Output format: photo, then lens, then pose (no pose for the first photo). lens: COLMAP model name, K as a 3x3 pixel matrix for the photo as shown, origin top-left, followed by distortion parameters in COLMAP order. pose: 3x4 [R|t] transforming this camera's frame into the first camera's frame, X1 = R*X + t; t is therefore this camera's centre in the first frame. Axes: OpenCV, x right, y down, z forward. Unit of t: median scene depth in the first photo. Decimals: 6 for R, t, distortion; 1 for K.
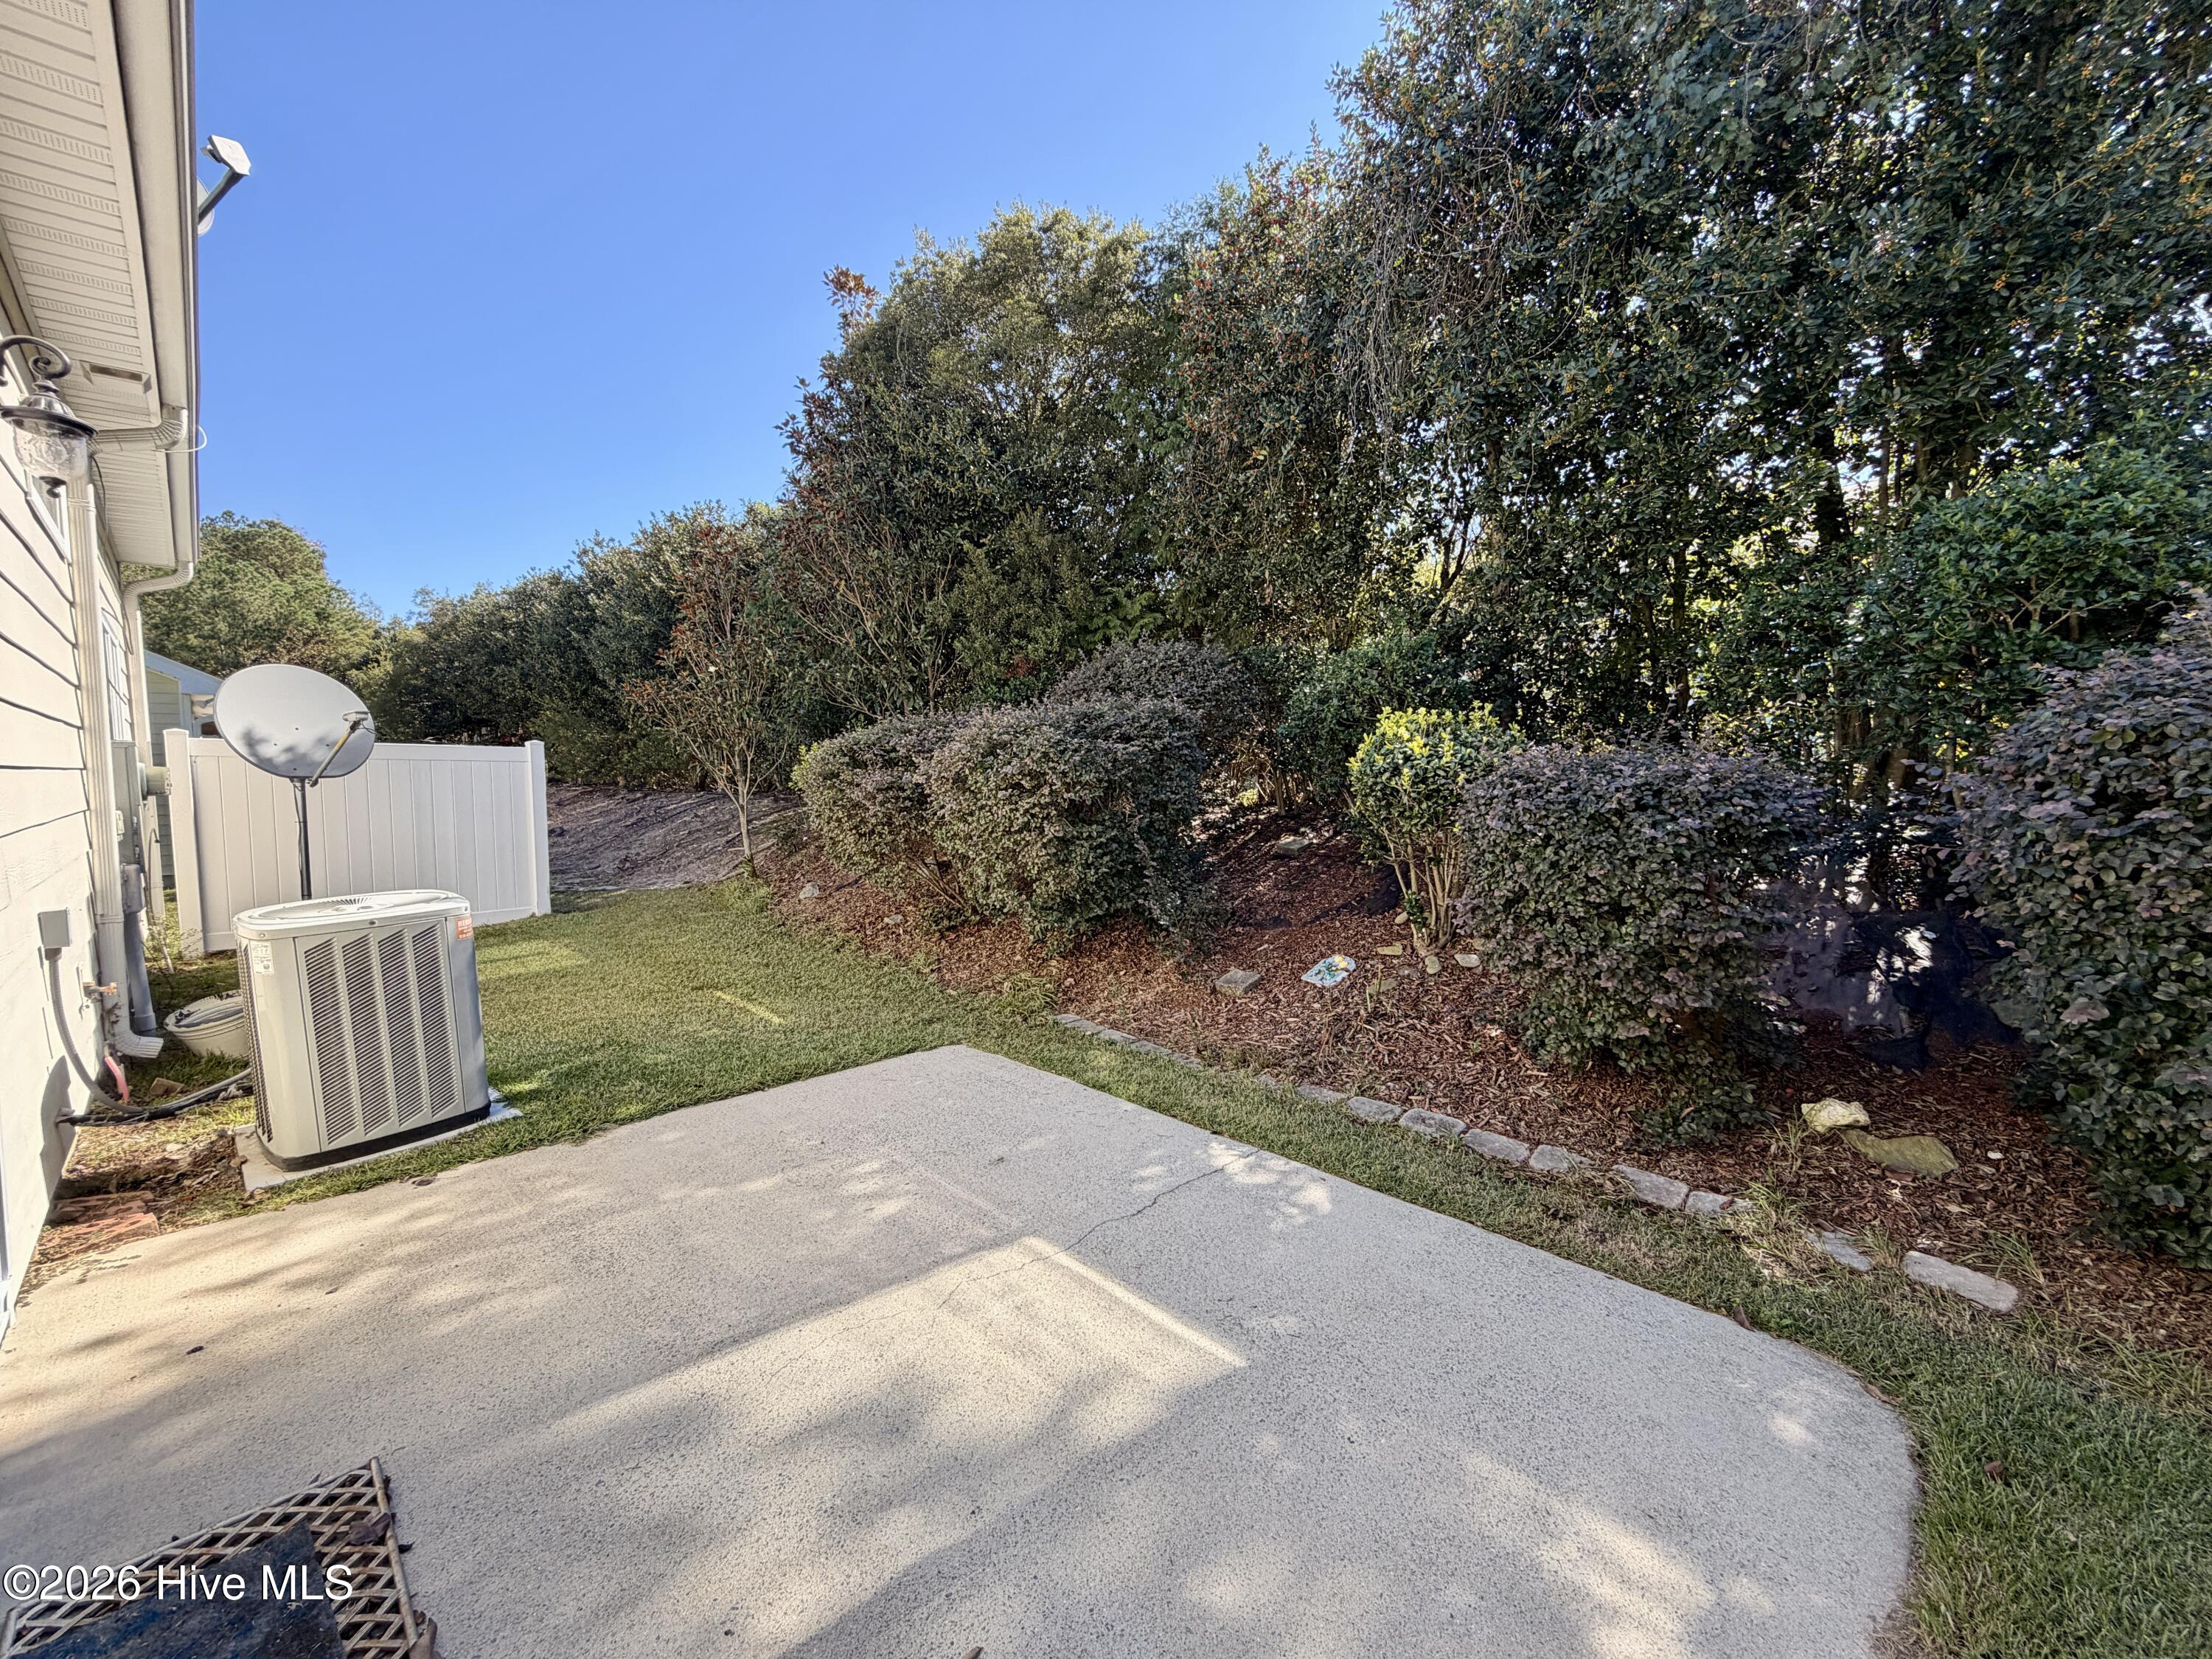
lens RADIAL K [[879.4, 0, 1106.0], [0, 879.4, 829.5], [0, 0, 1]] dist [0.000063, -0.000255]
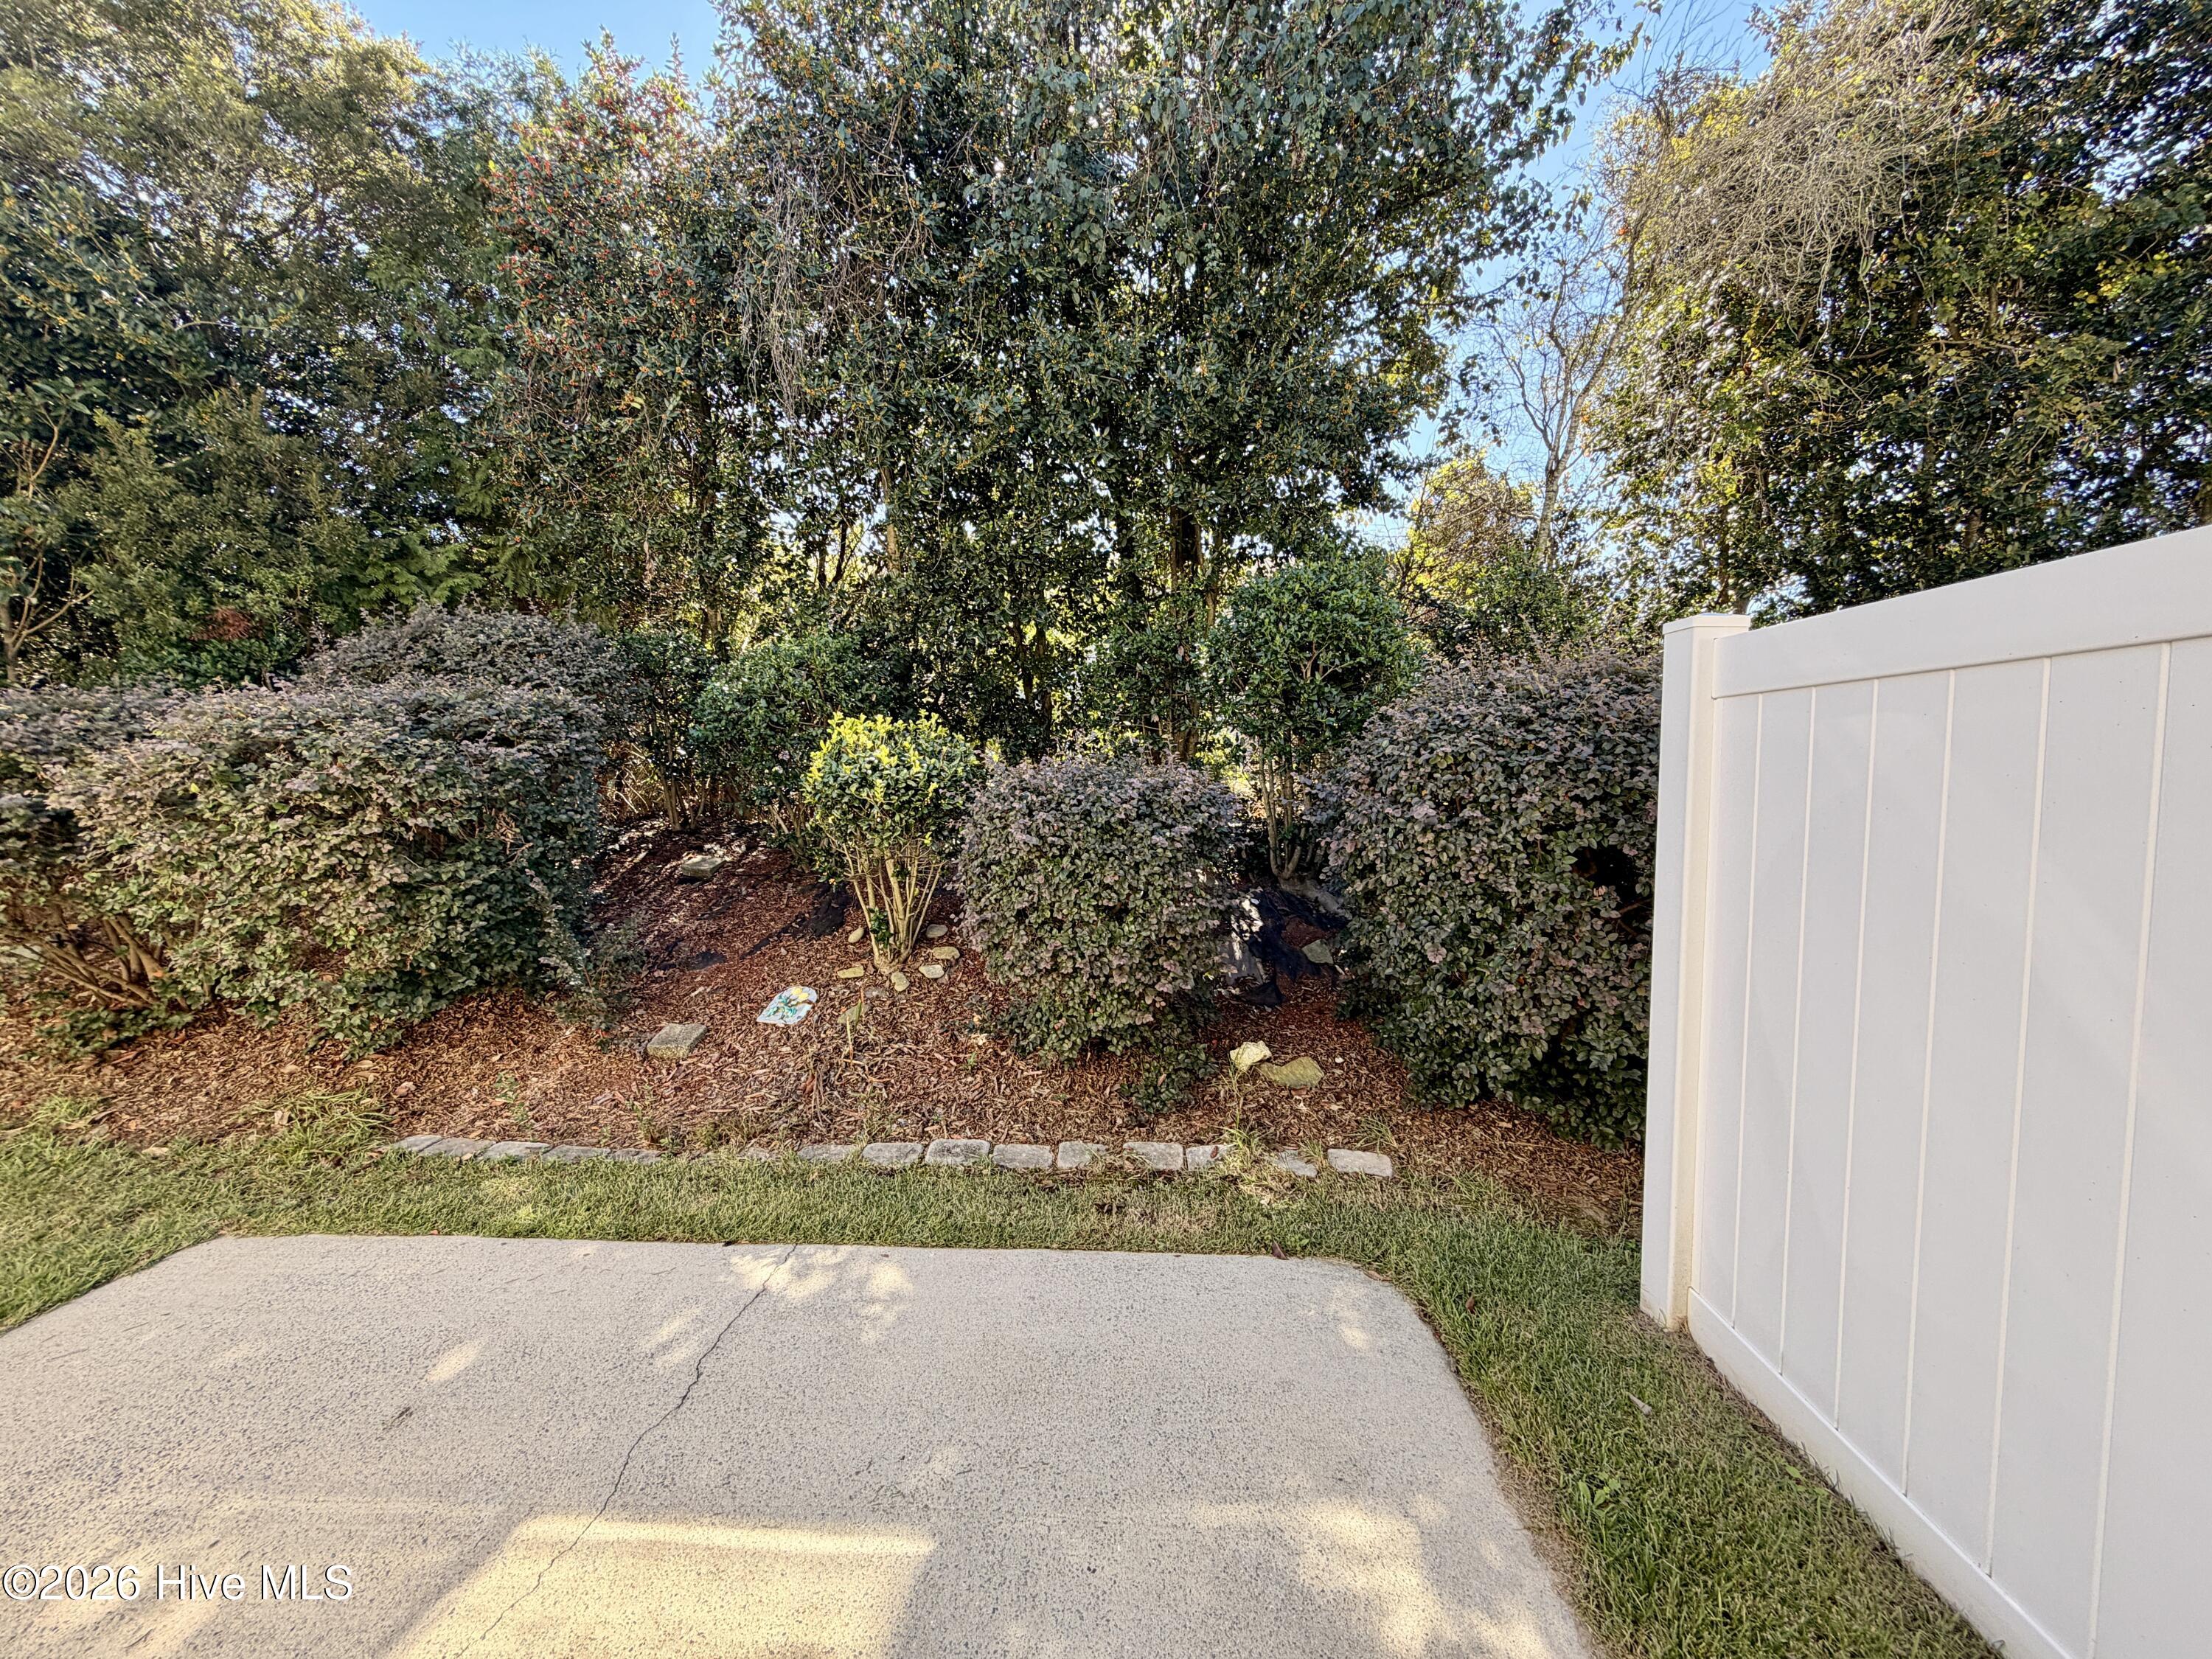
lens RADIAL K [[879.4, 0, 1106.0], [0, 879.4, 829.5], [0, 0, 1]] dist [0.000063, -0.000255]
pose [[0.744353, -0.045560, 0.666231, -0.105349], [0.047669, 0.998750, 0.015041, -0.018235], [-0.666083, 0.020563, 0.745594, 0.138105]]
